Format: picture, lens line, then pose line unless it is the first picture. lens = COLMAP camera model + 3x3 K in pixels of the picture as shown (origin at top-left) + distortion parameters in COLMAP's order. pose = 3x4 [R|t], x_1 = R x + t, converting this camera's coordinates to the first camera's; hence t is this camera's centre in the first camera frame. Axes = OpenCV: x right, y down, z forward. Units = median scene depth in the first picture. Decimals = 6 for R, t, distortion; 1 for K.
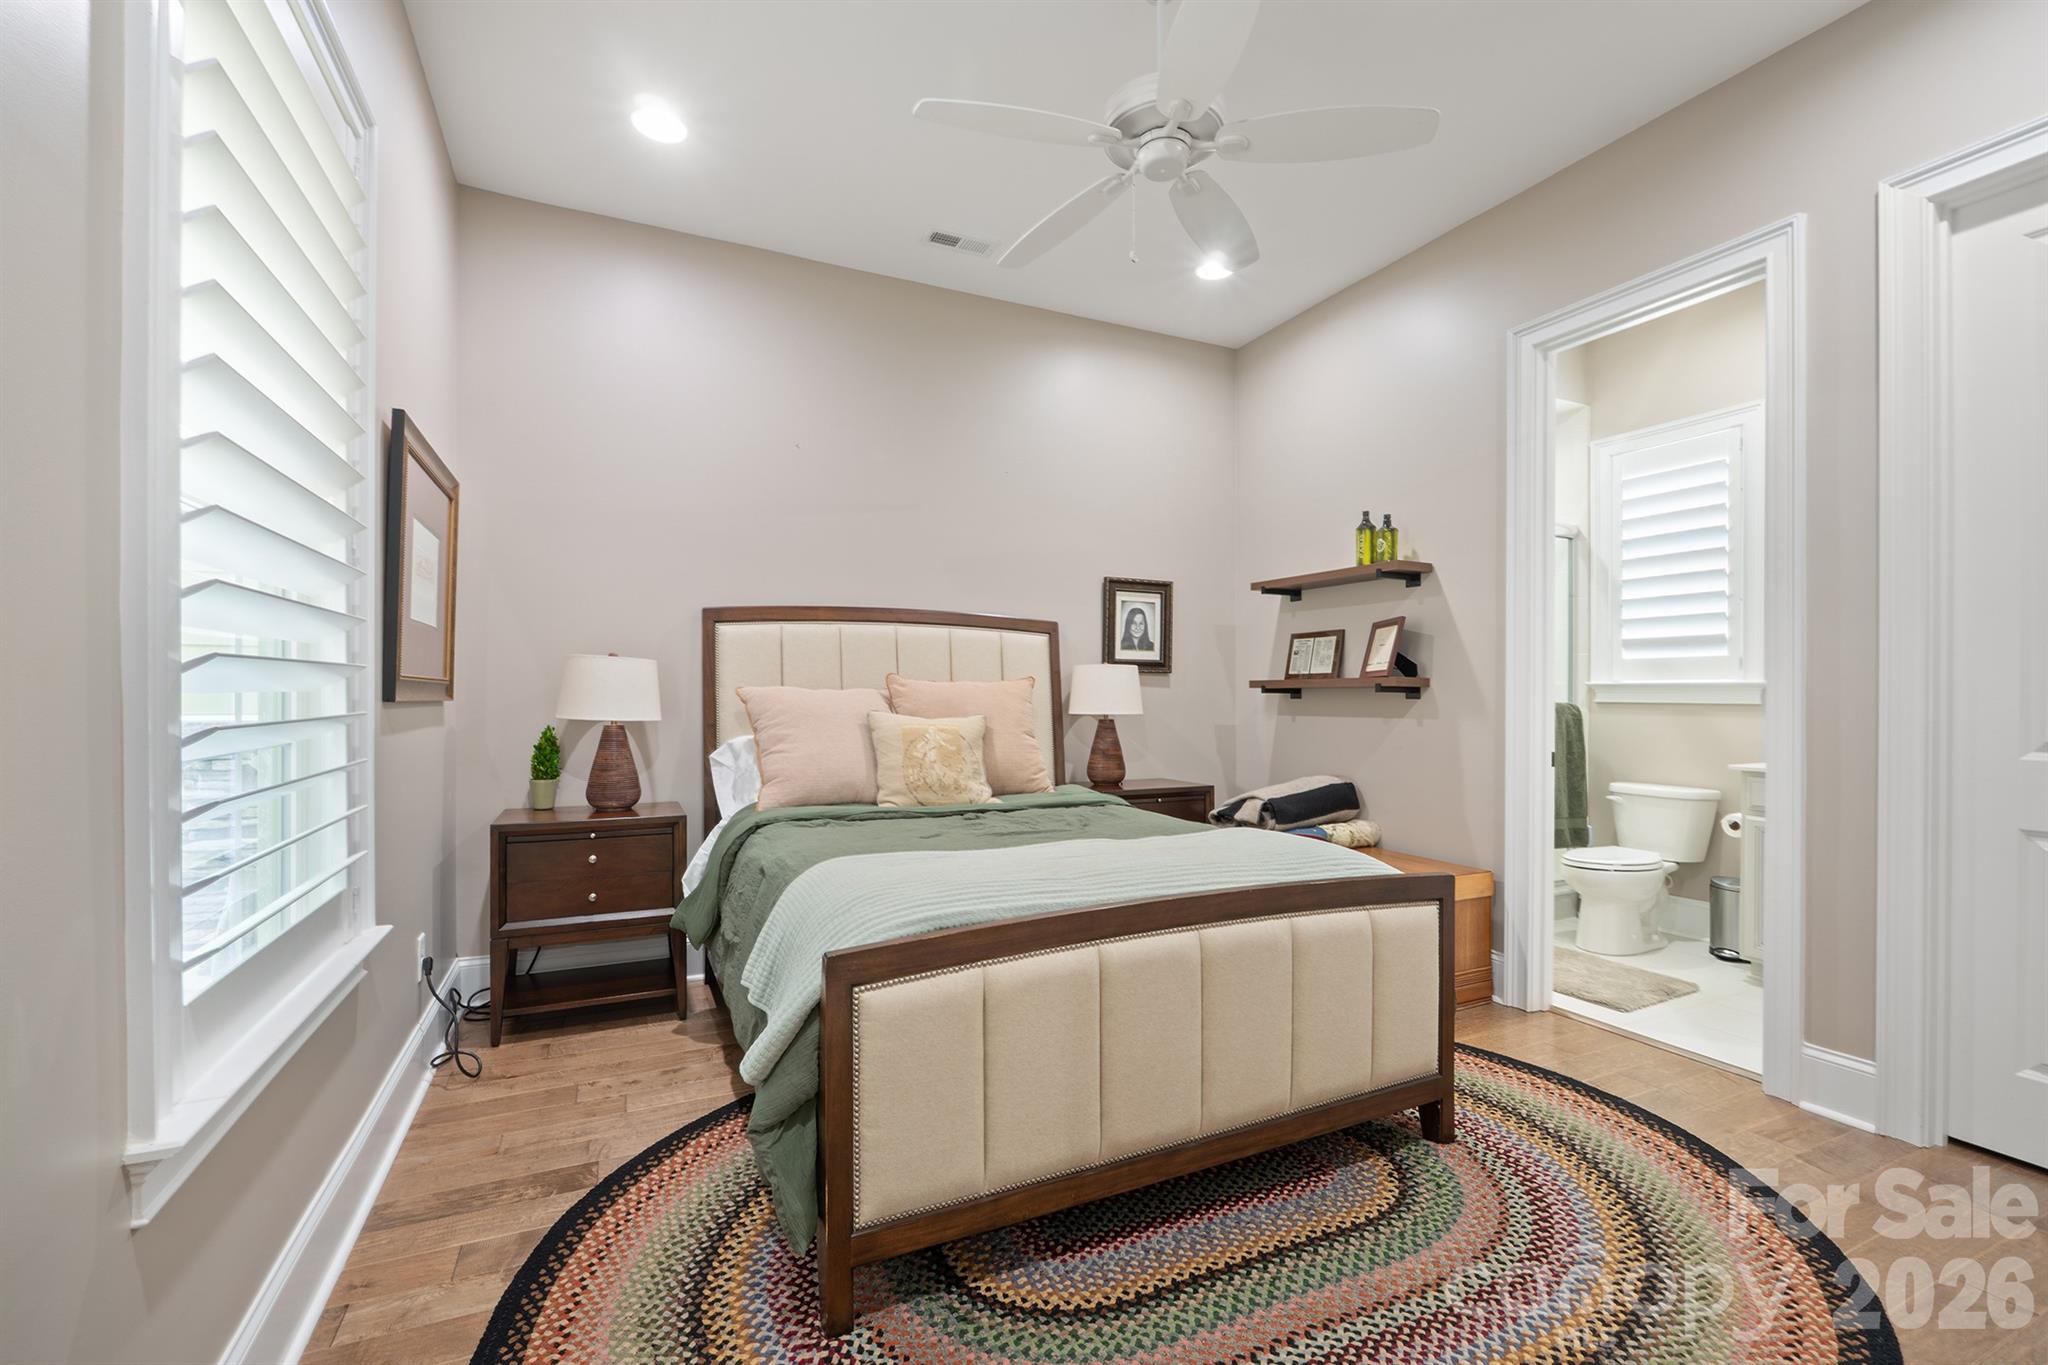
lens RADIAL K [[861.7, 0, 1018.7], [0, 861.7, 696.6], [0, 0, 1]] dist [-0.007265, -0.000200]
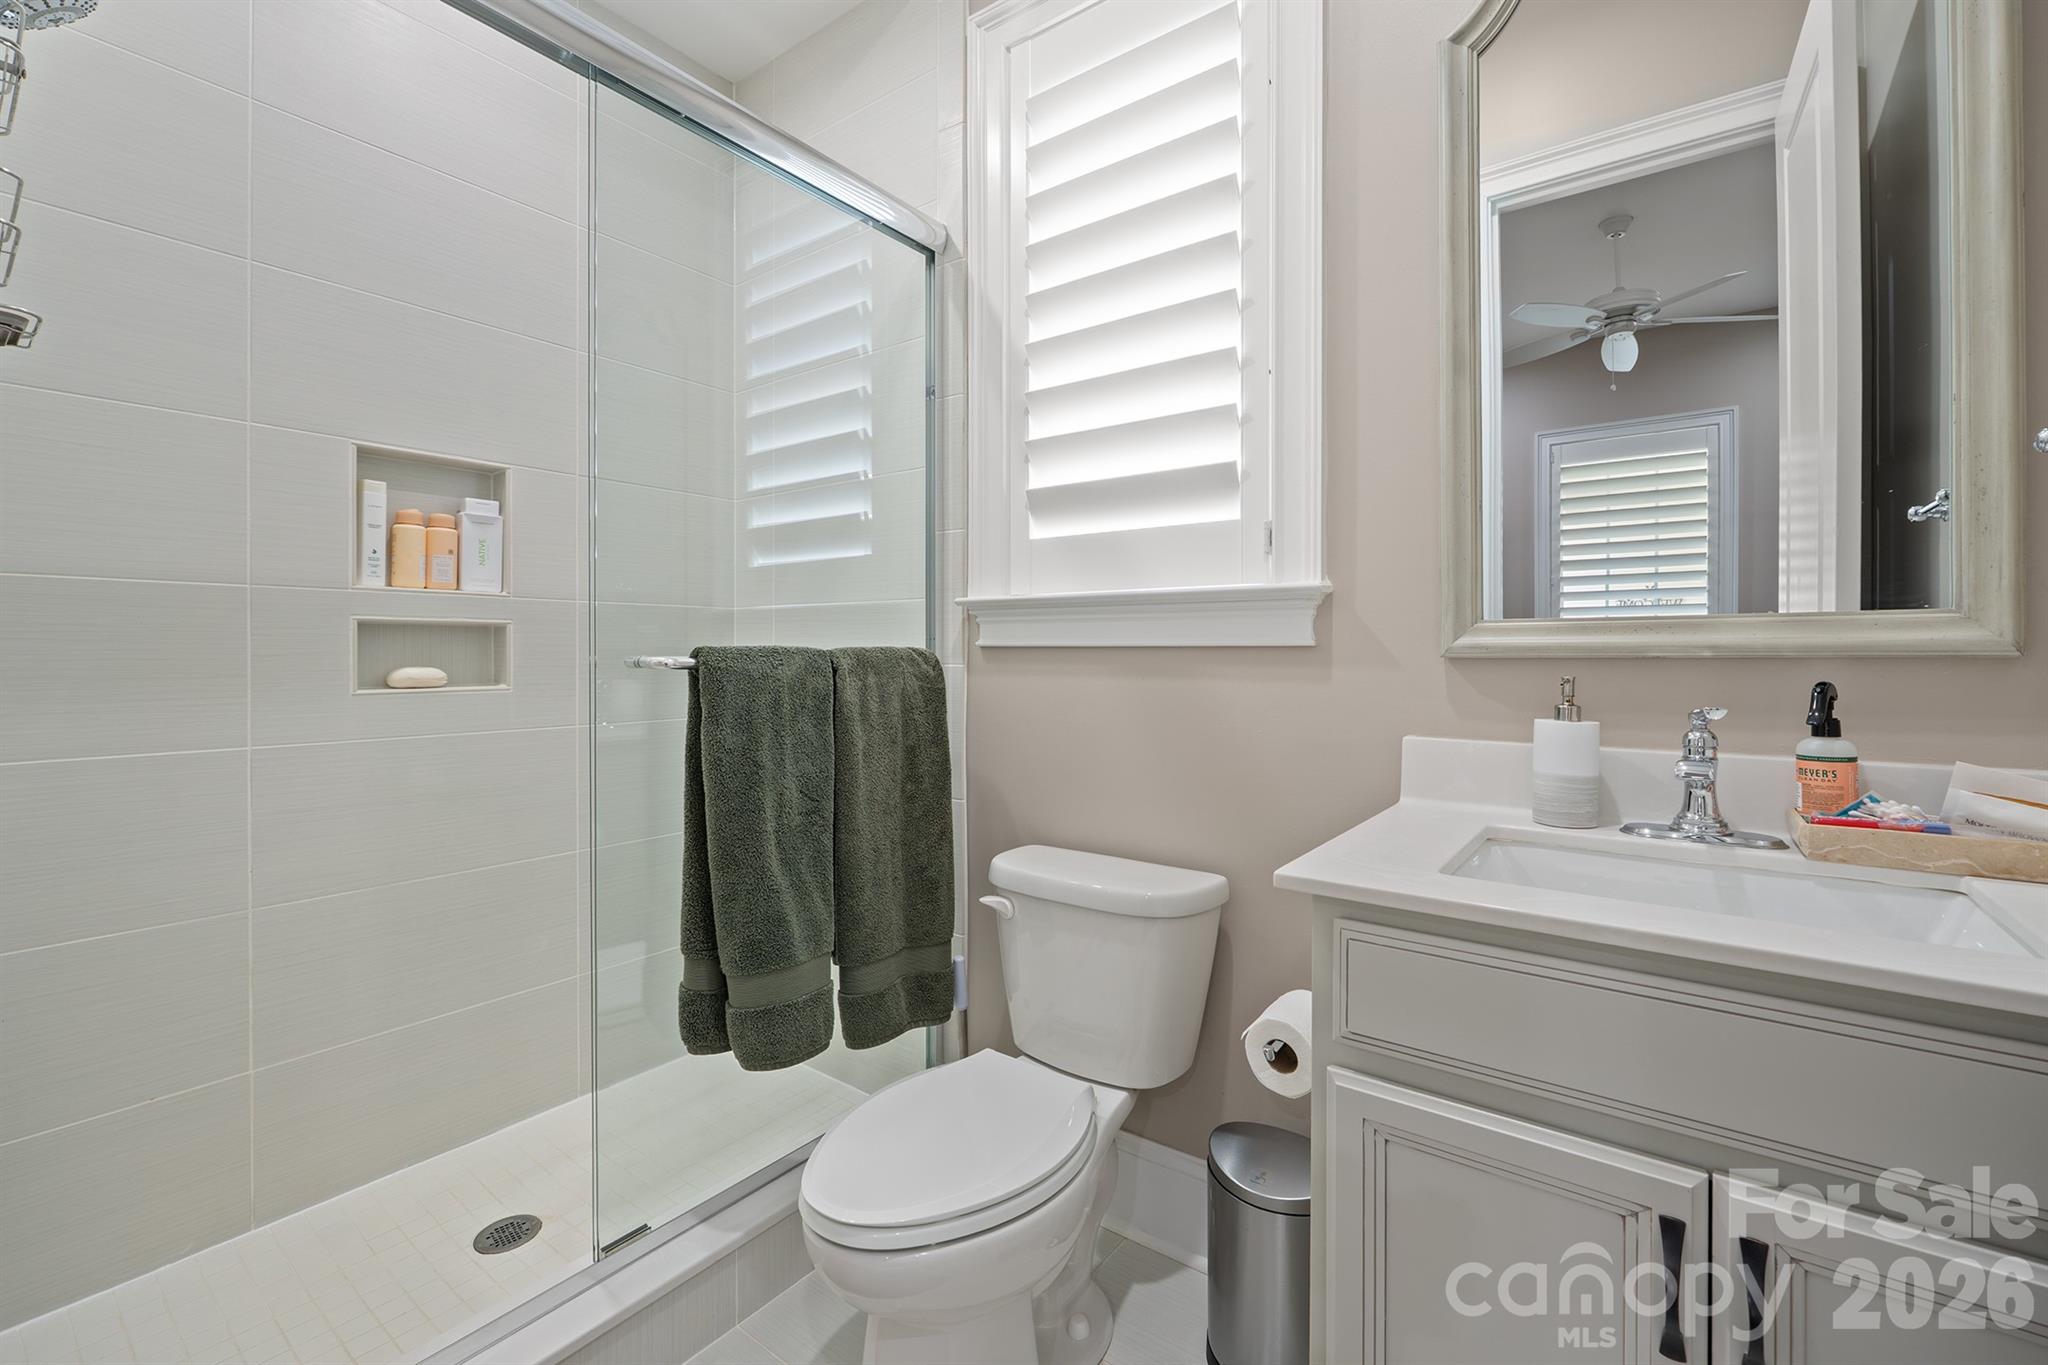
lens RADIAL K [[861.7, 0, 1023.9], [0, 861.7, 660.9], [0, 0, 1]] dist [-0.007265, -0.000200]
pose [[0.877969, -0.007947, 0.478651, 0.506710], [0.004820, 0.999958, 0.007762, 0.010509], [-0.478693, -0.004507, 0.877971, 0.643031]]
